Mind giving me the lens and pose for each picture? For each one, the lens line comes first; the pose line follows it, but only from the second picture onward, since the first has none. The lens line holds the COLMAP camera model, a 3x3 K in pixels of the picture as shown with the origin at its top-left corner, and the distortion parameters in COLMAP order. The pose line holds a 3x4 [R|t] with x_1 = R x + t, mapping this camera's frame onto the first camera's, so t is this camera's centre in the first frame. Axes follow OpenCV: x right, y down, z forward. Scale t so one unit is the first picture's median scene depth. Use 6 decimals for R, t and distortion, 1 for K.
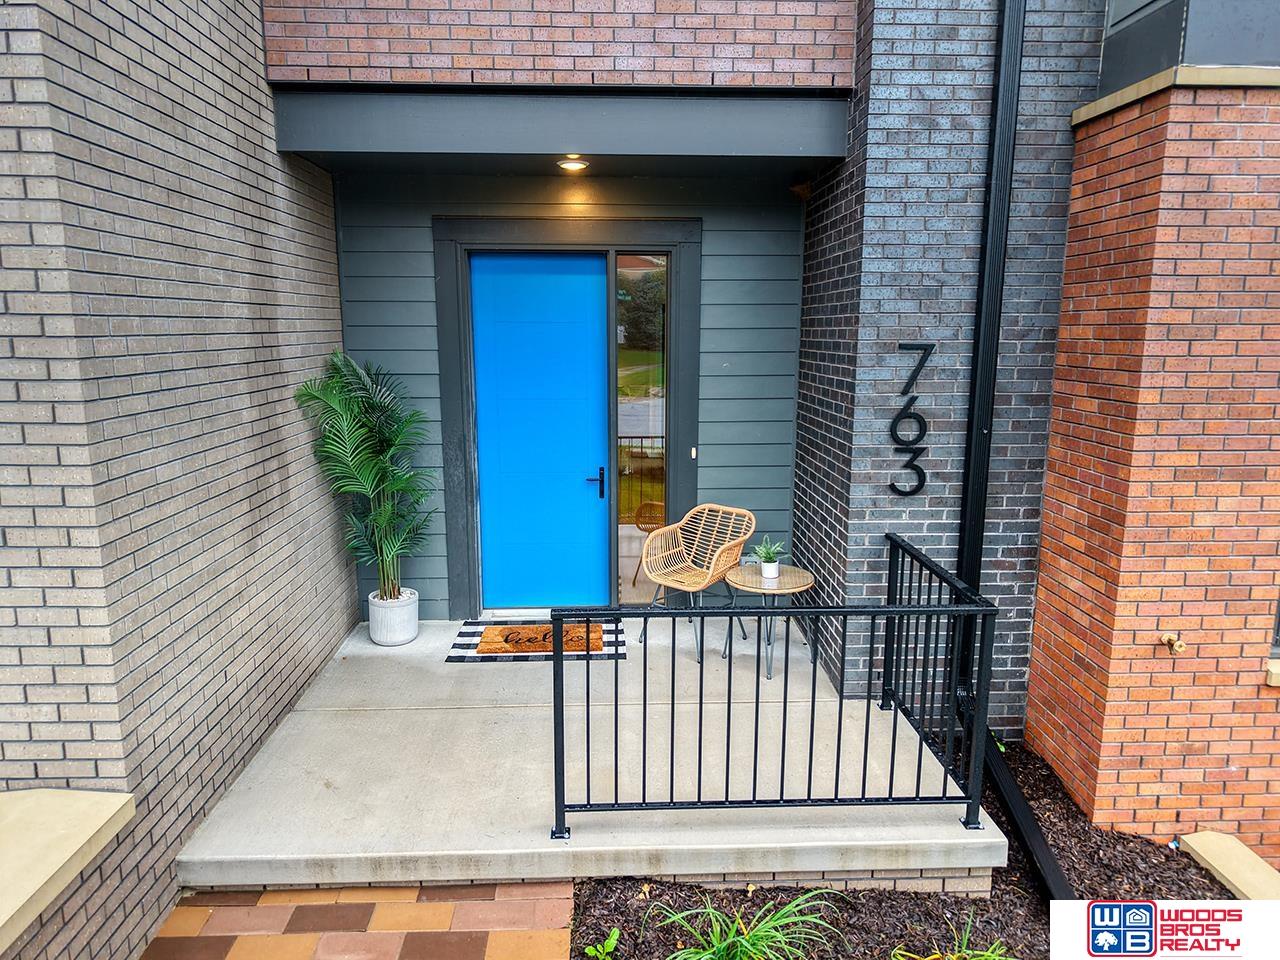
lens RADIAL K [[871.4, 0, 640.0], [0, 871.4, 480.0], [0, 0, 1]] dist [0.082823, -0.003359]
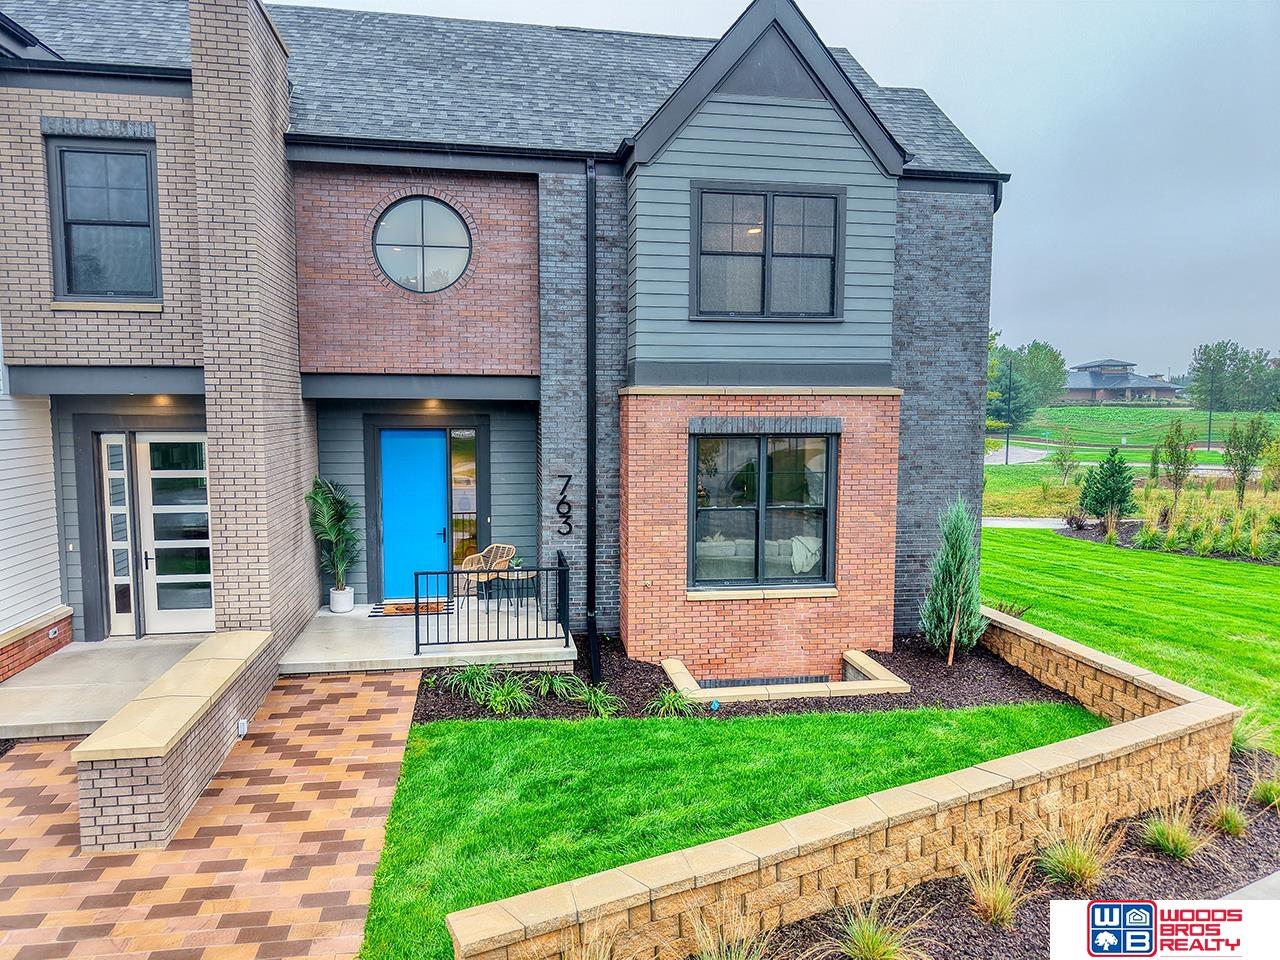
lens RADIAL K [[871.4, 0, 640.0], [0, 871.4, 480.0], [0, 0, 1]] dist [0.082823, -0.003359]
pose [[0.992285, -0.008582, 0.123678, 0.213574], [0.019551, 0.995950, -0.087753, 0.085251], [-0.122424, 0.089494, 0.988435, -1.497439]]
